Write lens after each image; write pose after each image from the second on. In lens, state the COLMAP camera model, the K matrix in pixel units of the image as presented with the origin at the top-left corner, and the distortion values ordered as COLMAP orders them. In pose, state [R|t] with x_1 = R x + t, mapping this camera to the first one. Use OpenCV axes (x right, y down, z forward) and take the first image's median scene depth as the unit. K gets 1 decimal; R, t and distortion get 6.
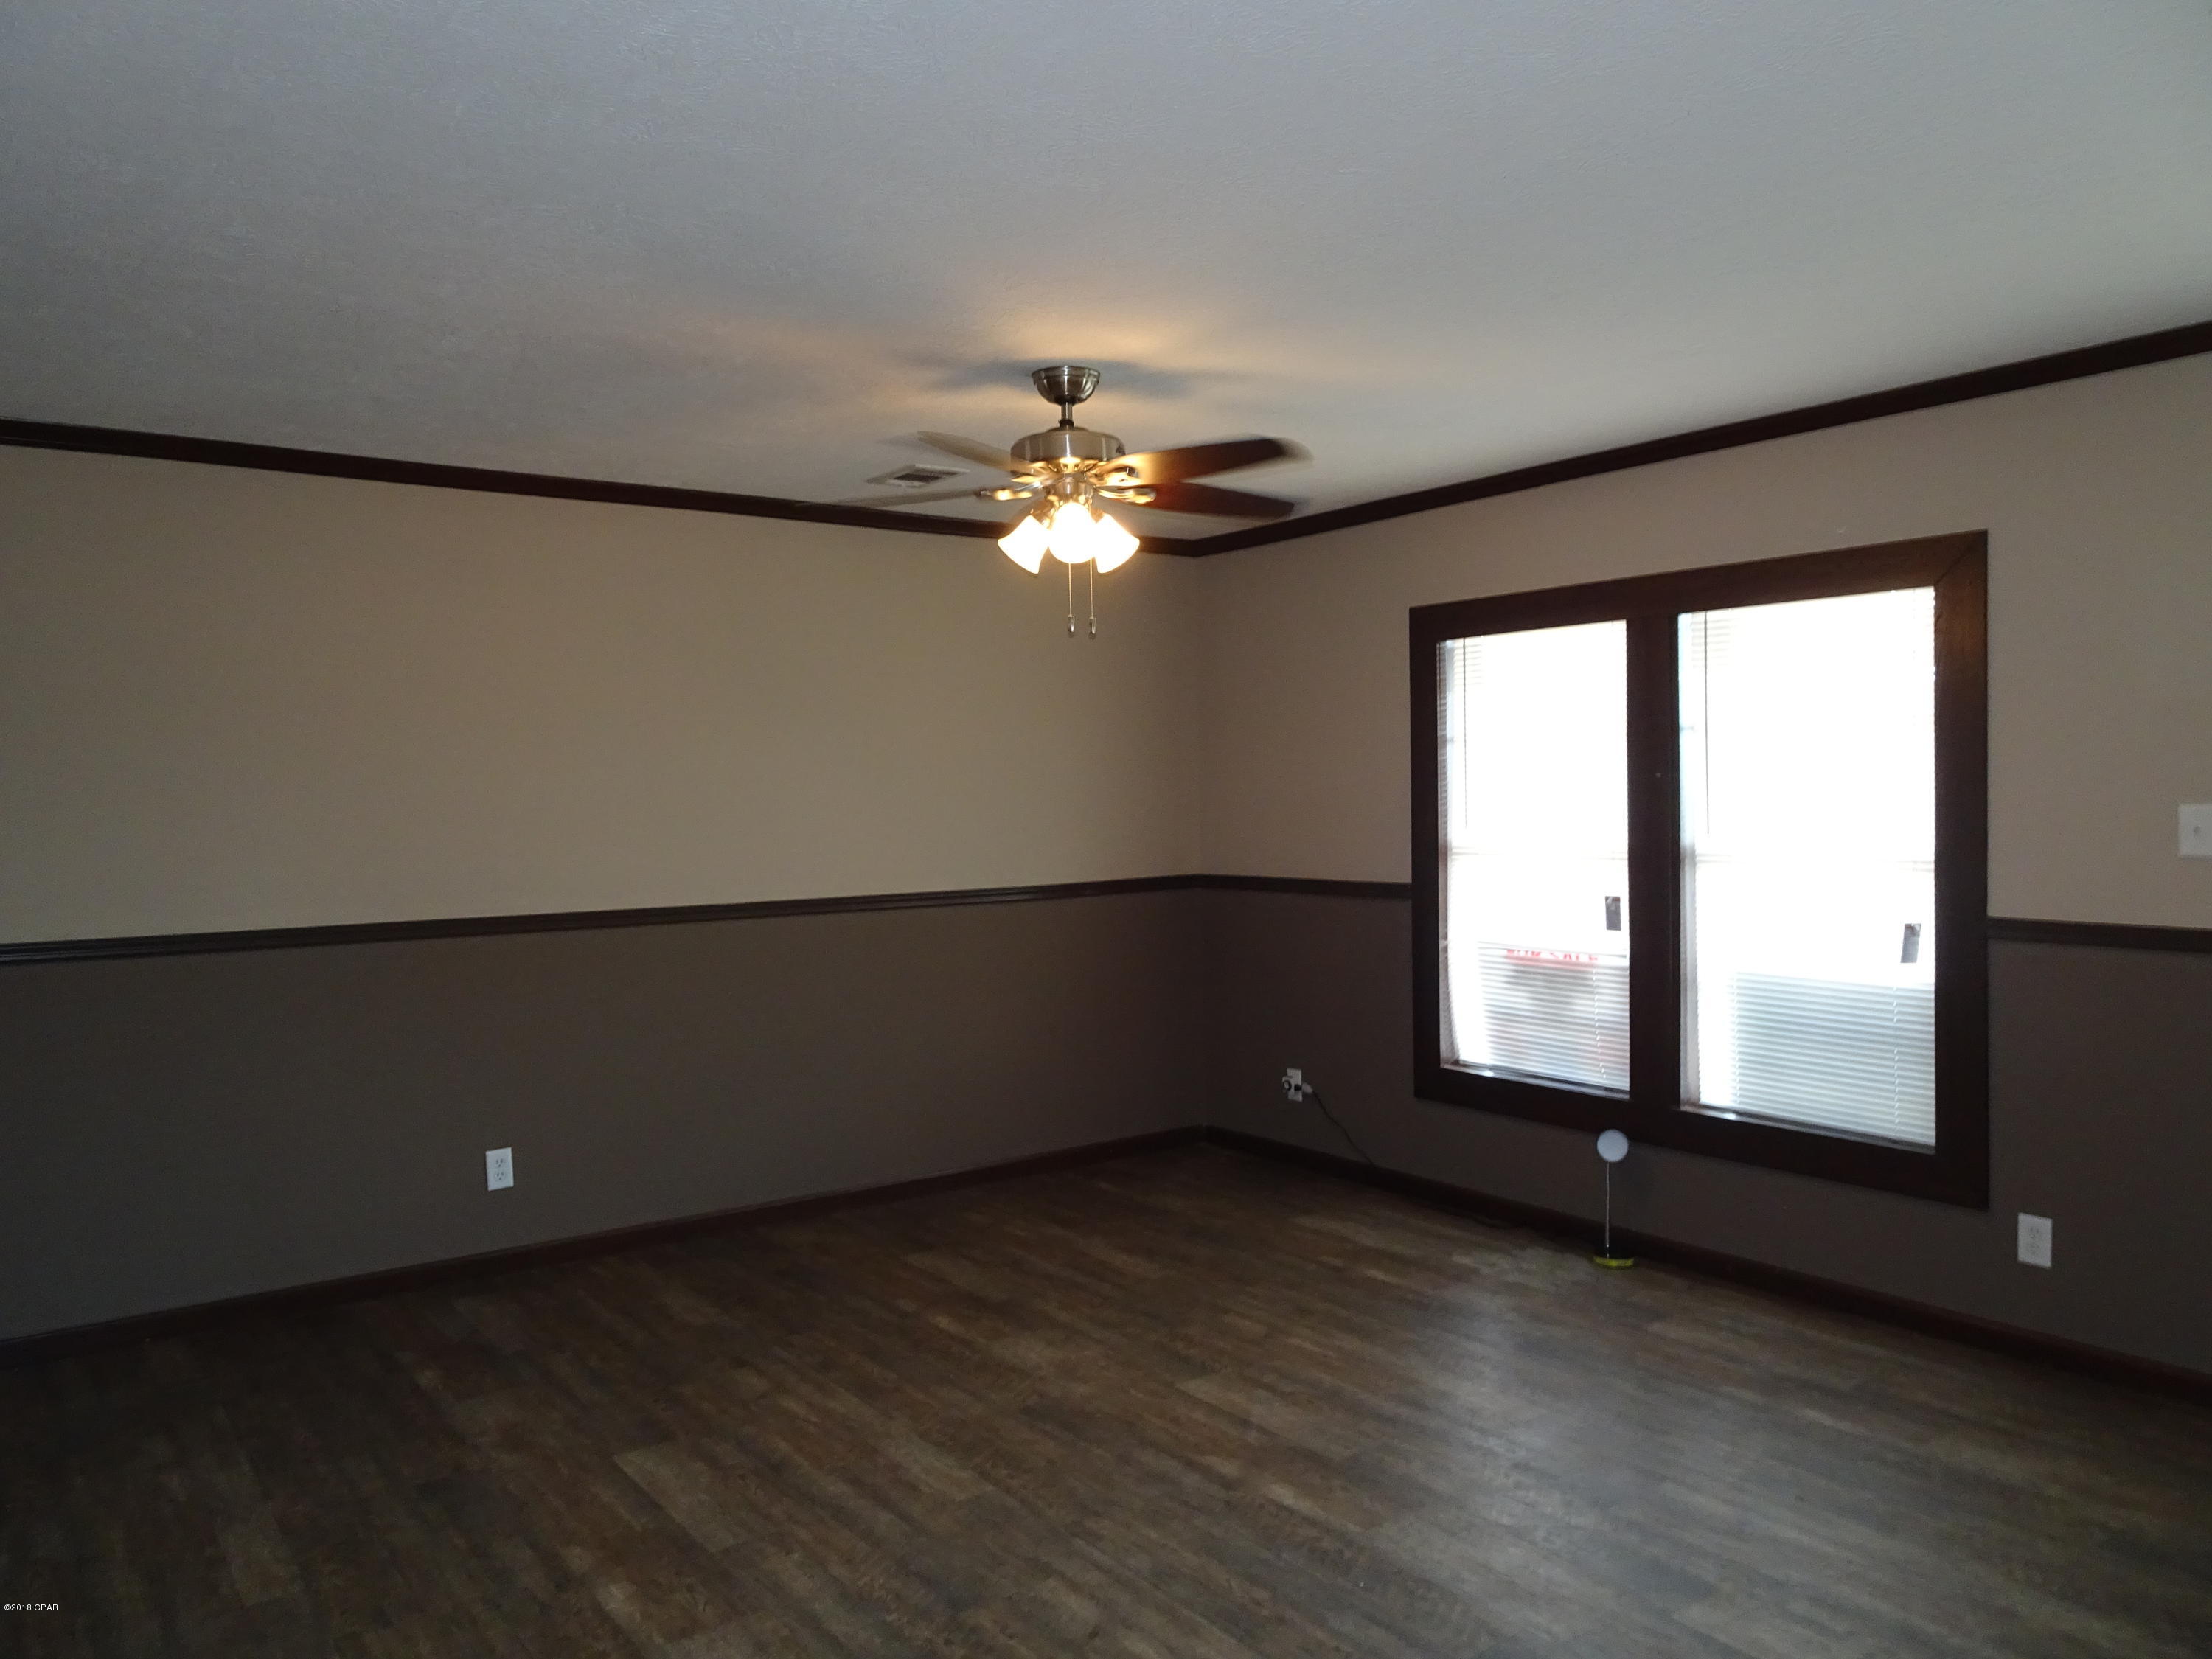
lens RADIAL K [[1597.0, 0, 1089.8], [0, 1597.0, 835.9], [0, 0, 1]] dist [-0.006020, 0.082879]
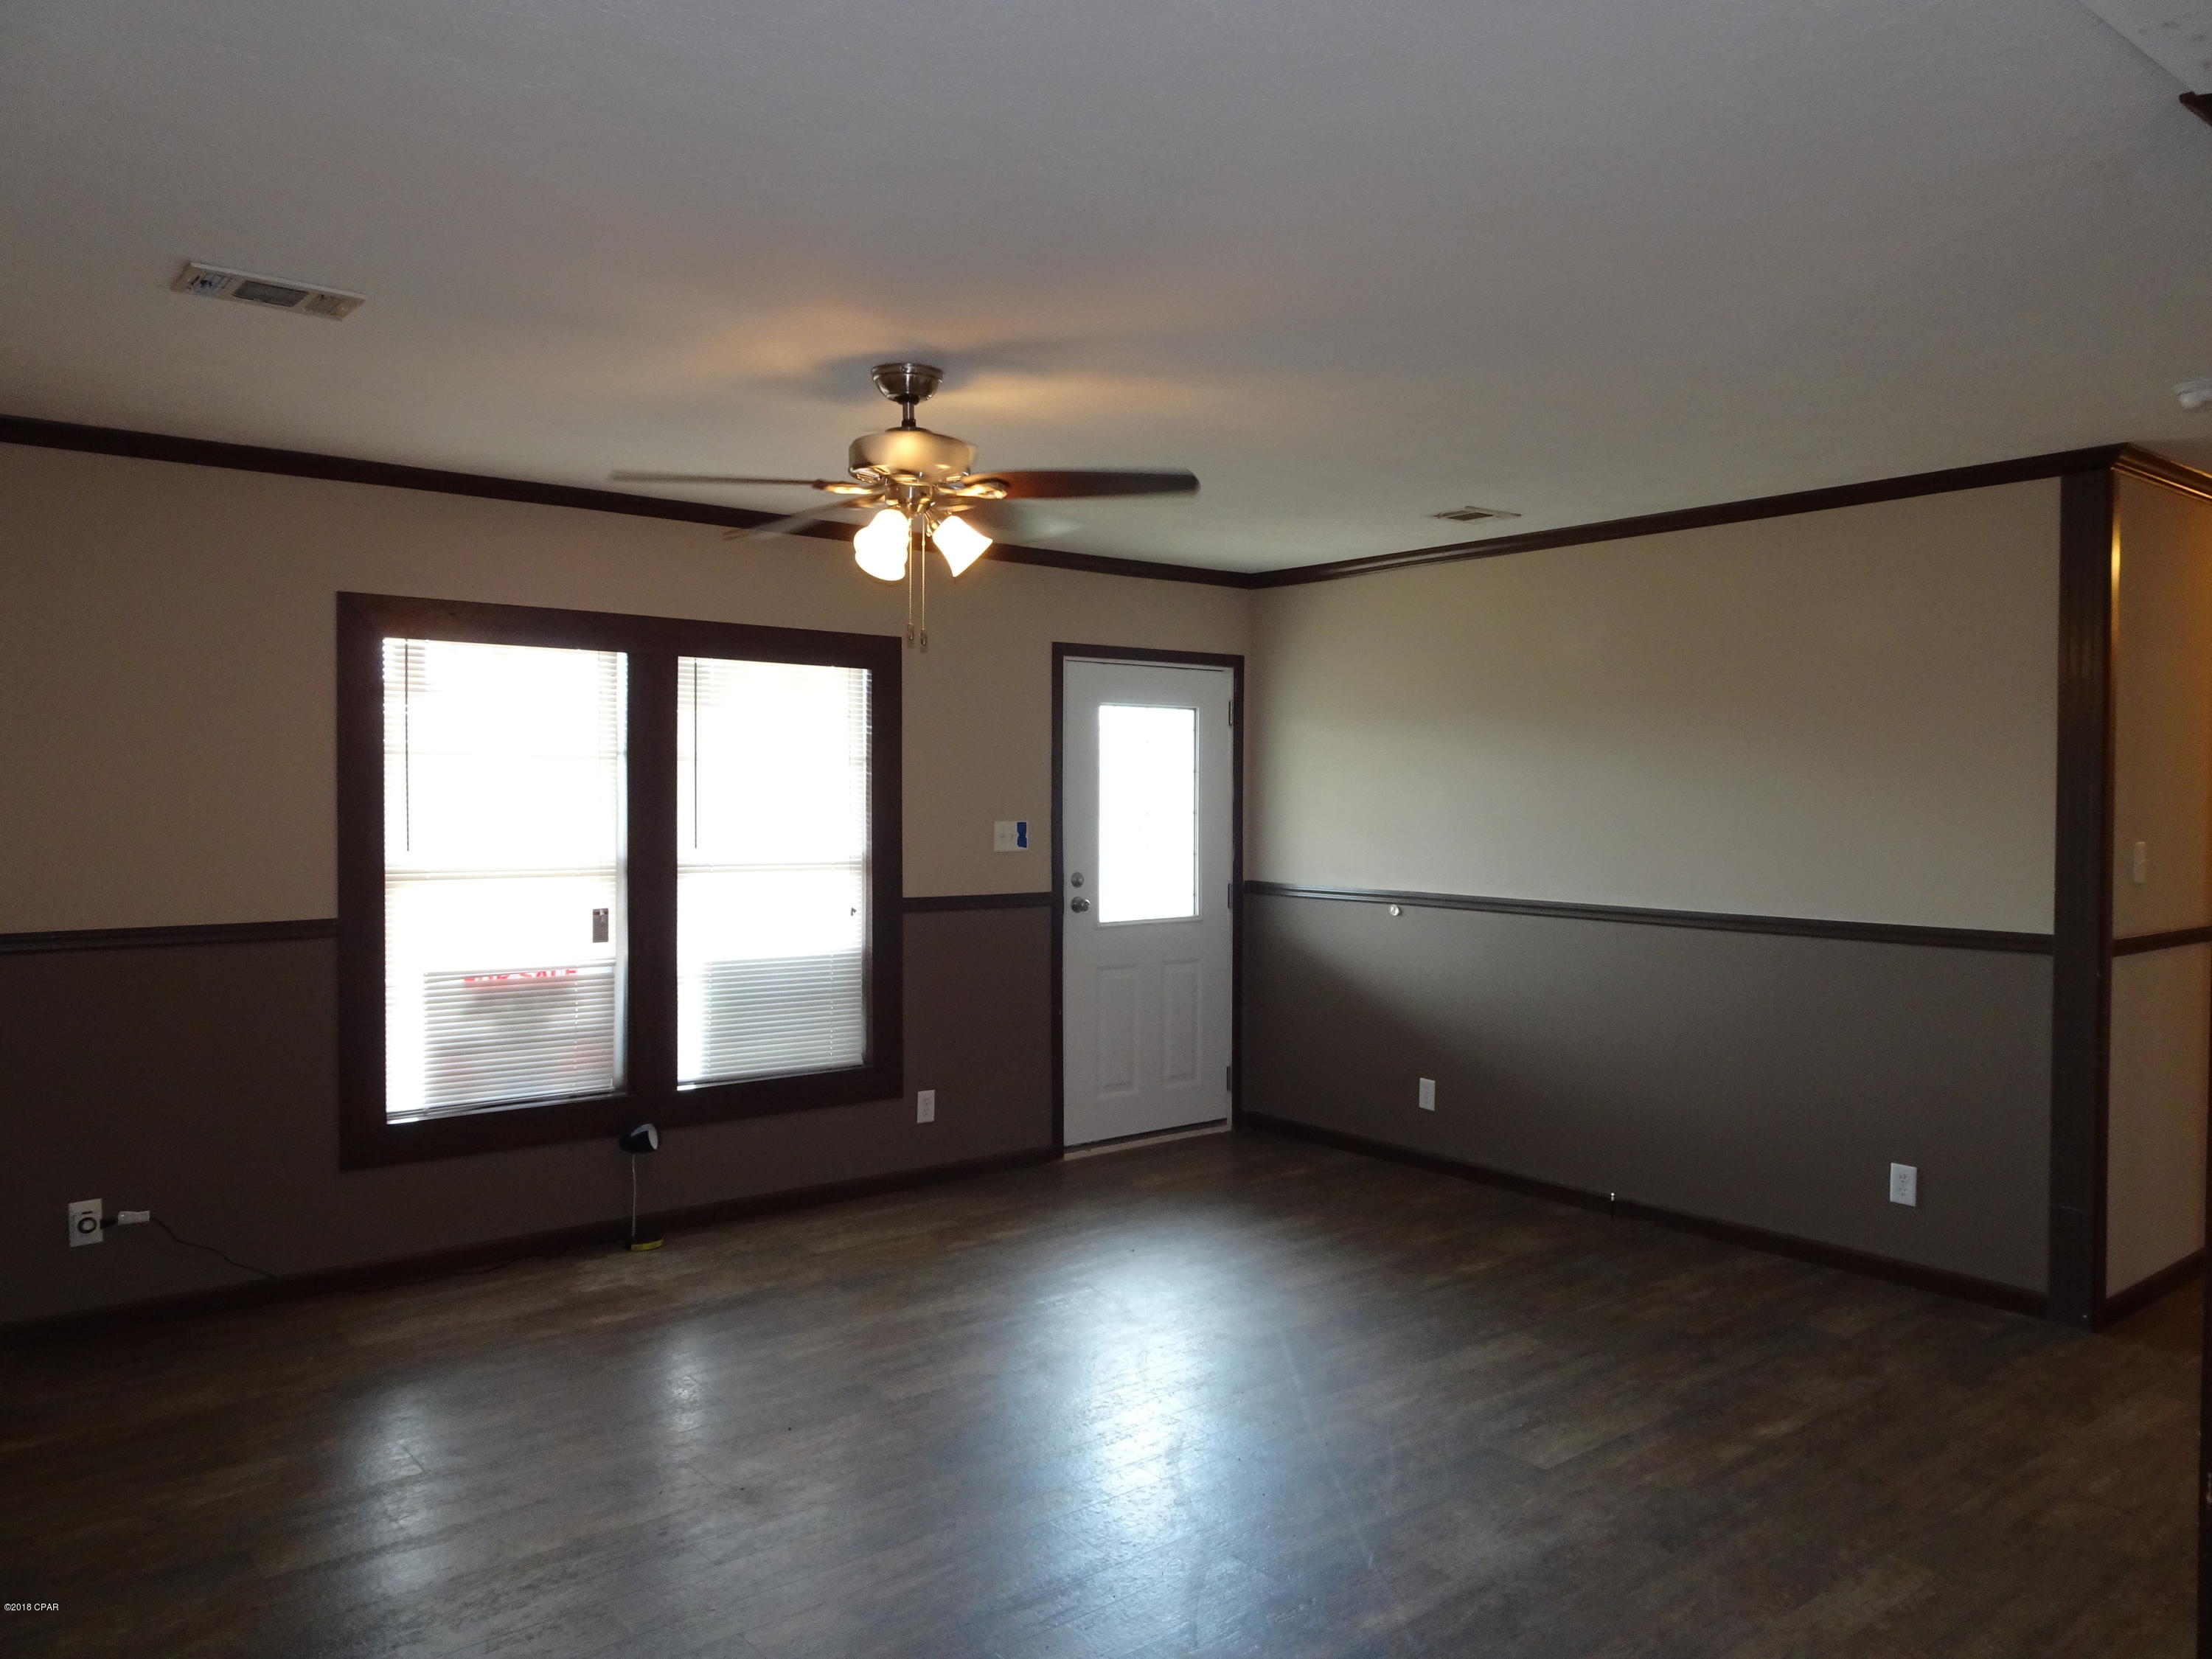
lens RADIAL K [[1598.2, 0, 1142.1], [0, 1598.2, 808.9], [0, 0, 1]] dist [0.035684, 0.002099]
pose [[-0.064452, 0.009044, 0.997880, -0.817148], [0.024416, 0.999674, -0.007483, -0.012843], [-0.997622, 0.023882, -0.064652, 0.761128]]
